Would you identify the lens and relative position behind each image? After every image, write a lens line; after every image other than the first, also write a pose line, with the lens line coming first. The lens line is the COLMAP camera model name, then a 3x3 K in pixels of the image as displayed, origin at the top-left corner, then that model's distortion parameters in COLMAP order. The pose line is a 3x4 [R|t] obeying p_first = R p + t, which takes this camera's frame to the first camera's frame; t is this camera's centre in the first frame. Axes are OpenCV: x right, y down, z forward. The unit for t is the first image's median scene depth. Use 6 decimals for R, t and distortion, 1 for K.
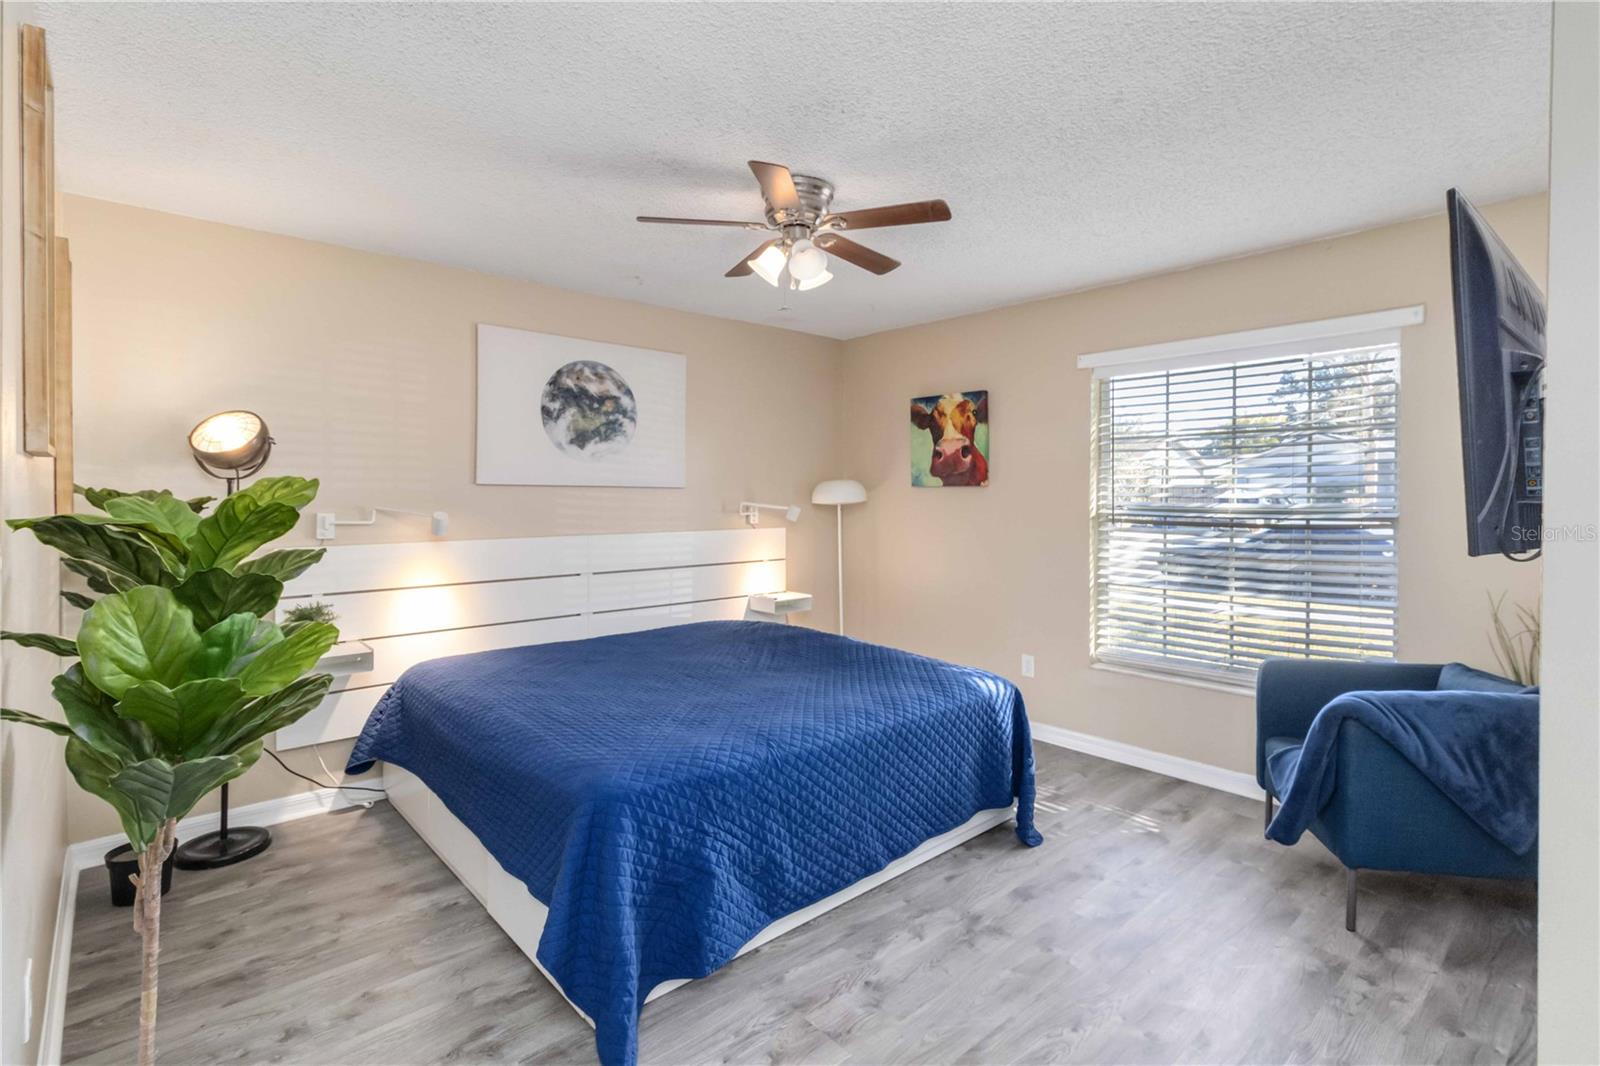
lens RADIAL K [[764.4, 0, 799.3], [0, 764.4, 509.0], [0, 0, 1]] dist [-0.000108, 0.000376]
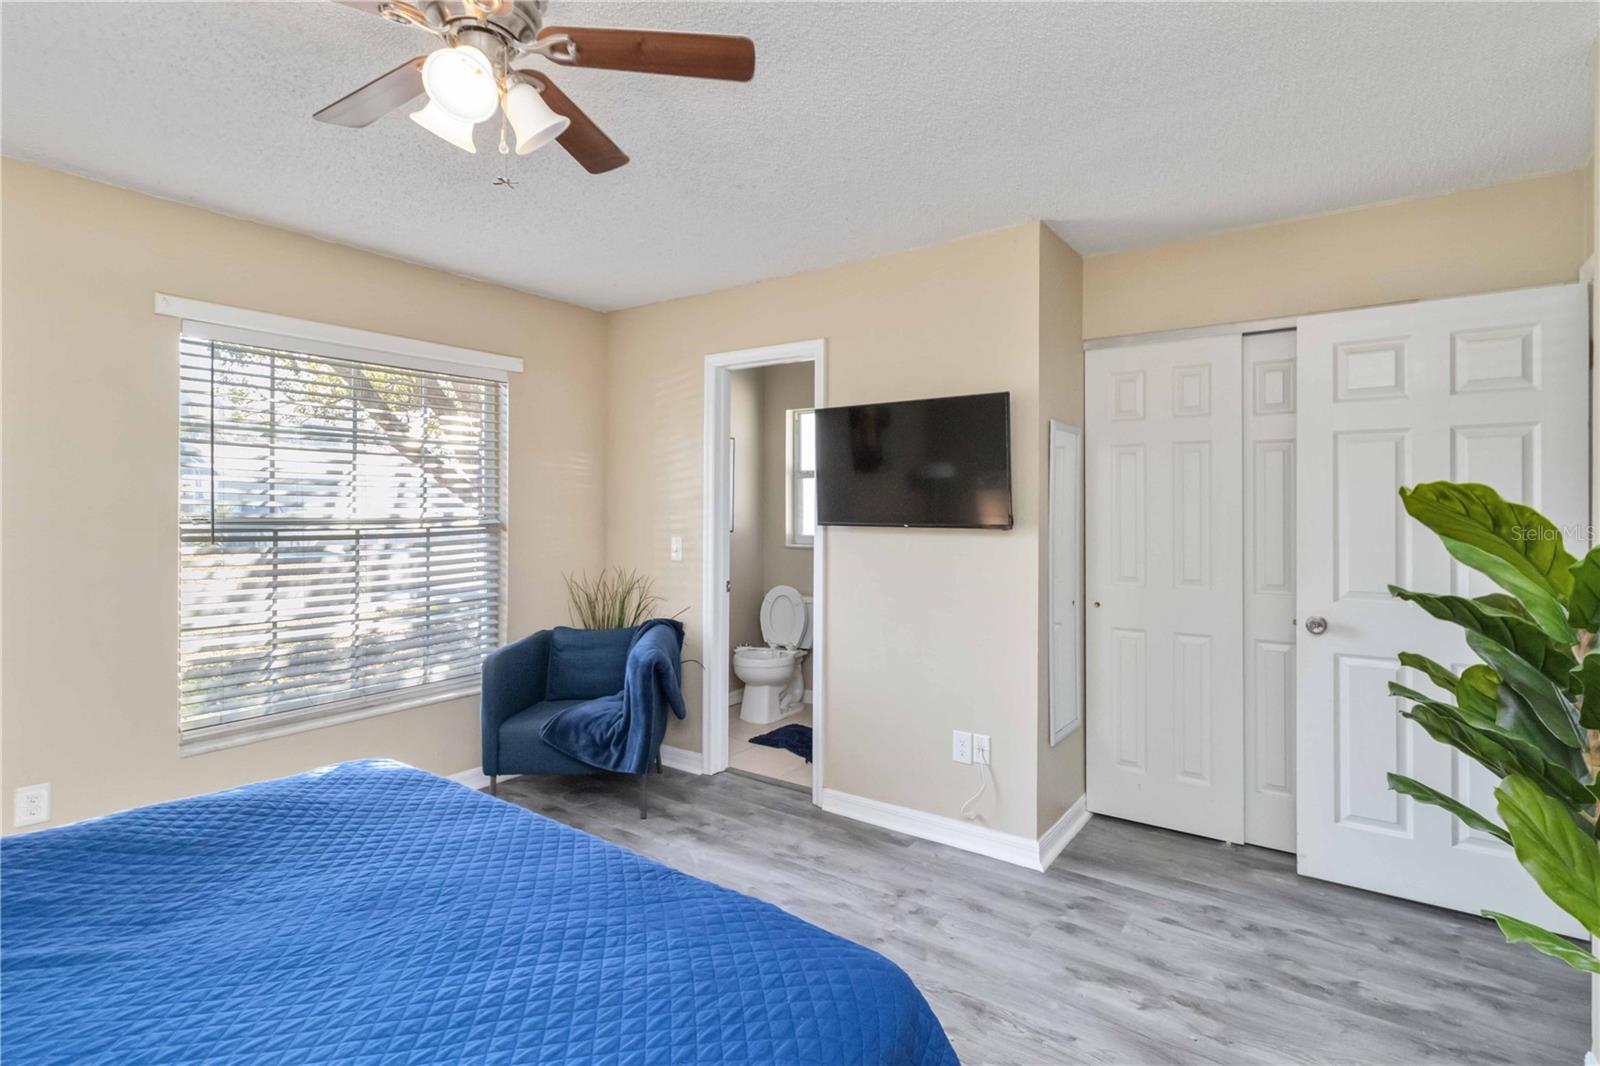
lens RADIAL K [[764.4, 0, 799.3], [0, 764.4, 509.0], [0, 0, 1]] dist [-0.000108, 0.000376]
pose [[-0.234091, -0.000369, 0.972215, -0.643584], [0.012108, 0.999921, 0.003295, -0.011444], [-0.972139, 0.012542, -0.234068, 0.964059]]
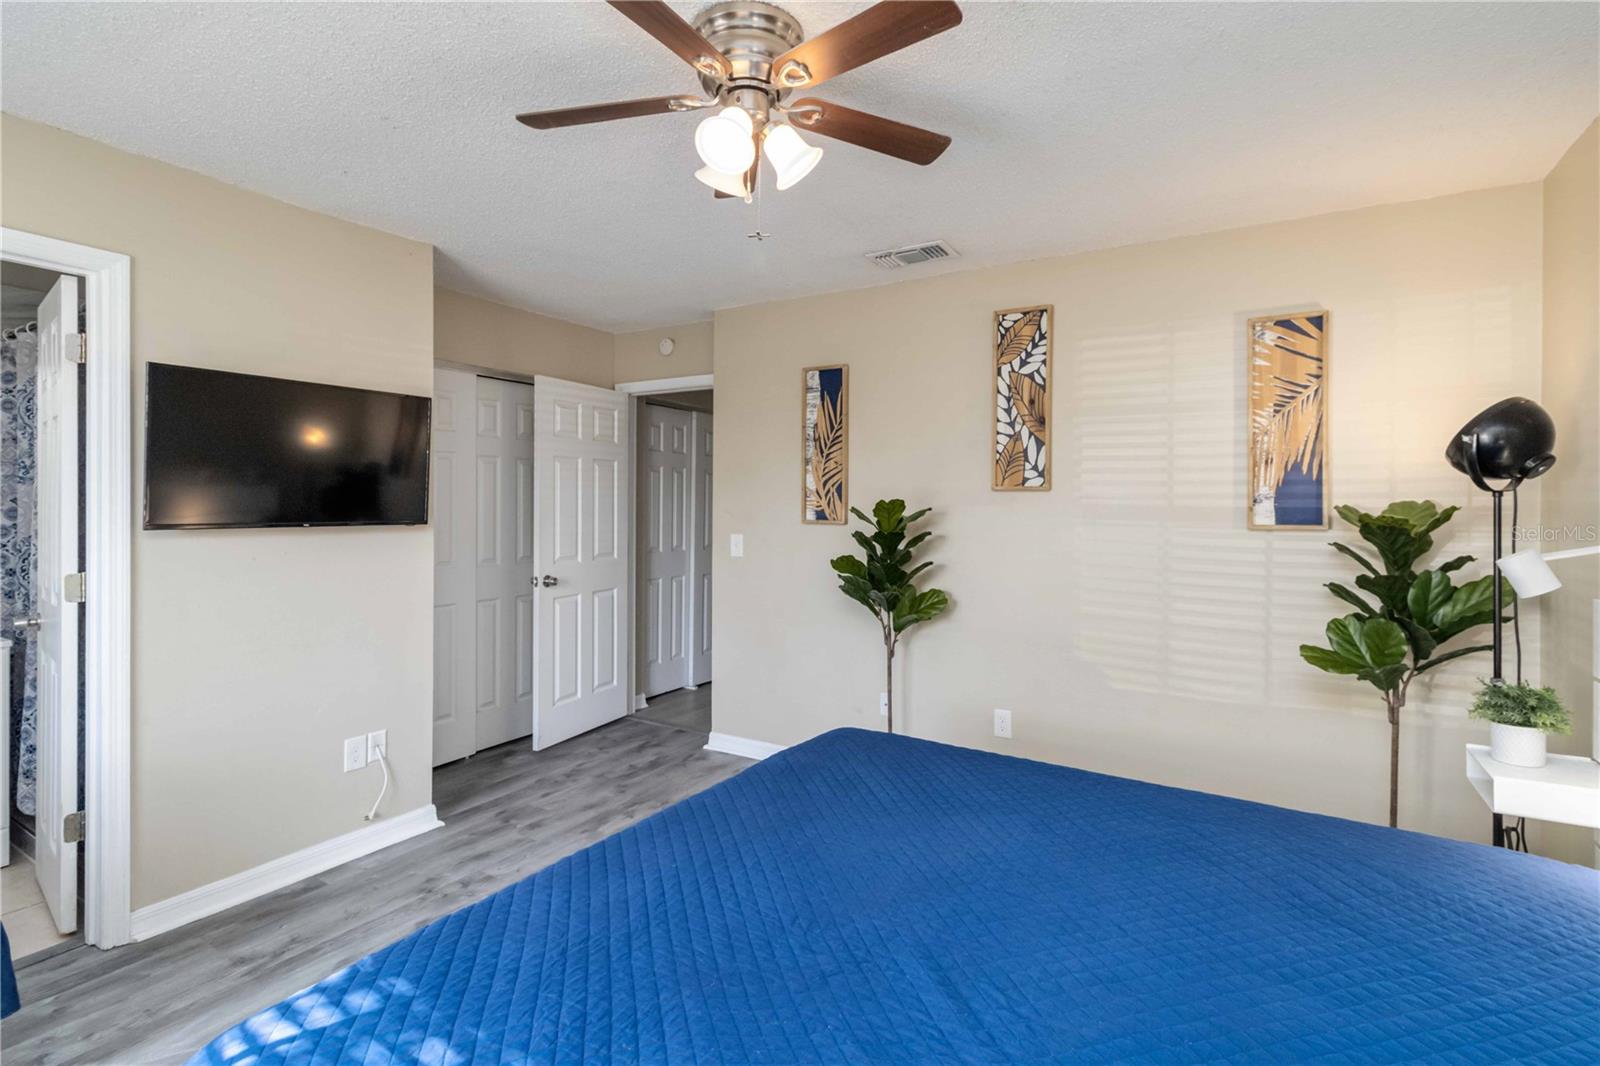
lens RADIAL K [[764.4, 0, 799.3], [0, 764.4, 509.0], [0, 0, 1]] dist [-0.000108, 0.000376]
pose [[-0.950486, -0.004209, -0.310739, 0.164721], [-0.009344, 0.999843, 0.015037, -0.024897], [0.310627, 0.017196, -0.950376, 1.724303]]
